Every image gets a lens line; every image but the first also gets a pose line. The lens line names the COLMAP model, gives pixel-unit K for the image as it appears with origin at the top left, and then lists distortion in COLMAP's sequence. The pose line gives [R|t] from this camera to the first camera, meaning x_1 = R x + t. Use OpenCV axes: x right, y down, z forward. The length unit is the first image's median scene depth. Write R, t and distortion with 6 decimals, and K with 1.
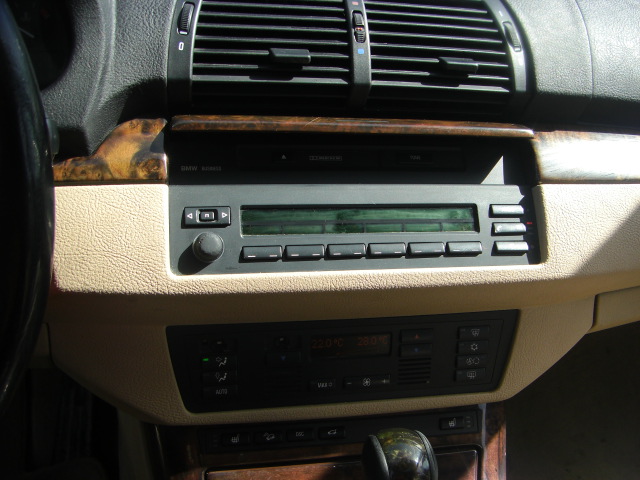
lens RADIAL K [[721.0, 0, 361.3], [0, 721.0, 277.3], [0, 0, 1]] dist [-0.185201, 0.093443]
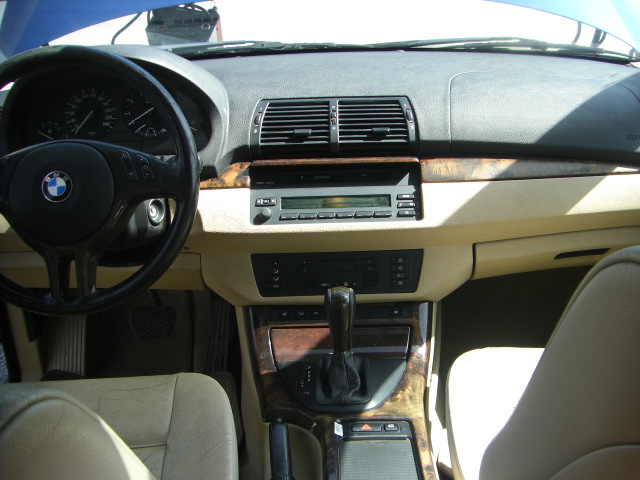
lens RADIAL K [[721.0, 0, 361.3], [0, 721.0, 277.3], [0, 0, 1]] dist [-0.185201, 0.093443]
pose [[0.973886, -0.026282, -0.225512, 0.582711], [-0.000177, 0.993189, -0.116513, 0.414070], [0.227038, 0.113510, 0.967248, -1.119388]]
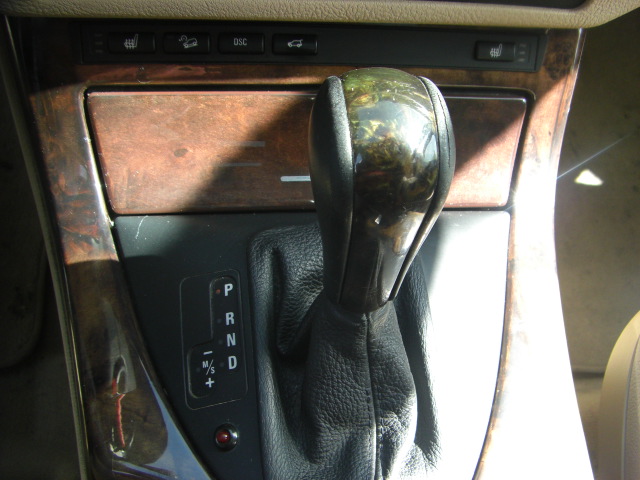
lens RADIAL K [[721.0, 0, 361.3], [0, 721.0, 277.3], [0, 0, 1]] dist [-0.185201, 0.093443]
pose [[0.992213, 0.124520, -0.003021, 0.047671], [-0.102601, 0.830827, 0.546992, 0.057852], [0.070622, -0.542422, 0.837133, 0.465436]]
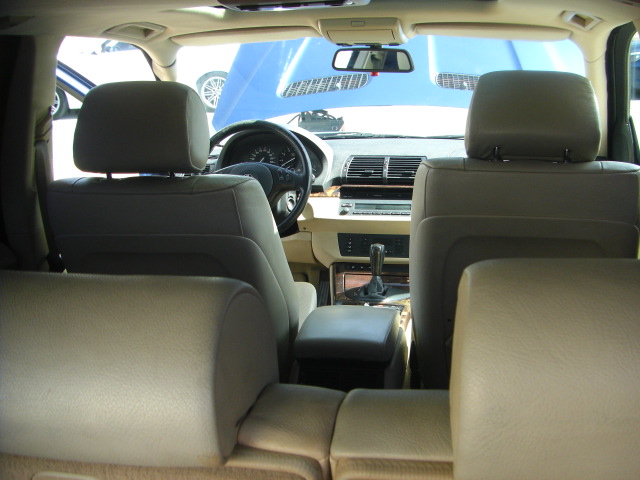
lens RADIAL K [[721.0, 0, 361.3], [0, 721.0, 277.3], [0, 0, 1]] dist [-0.185201, 0.093443]
pose [[0.916071, -0.011041, -0.400865, 1.624487], [-0.108838, 0.955256, -0.275030, 1.534170], [0.385965, 0.295576, 0.873880, -2.710107]]
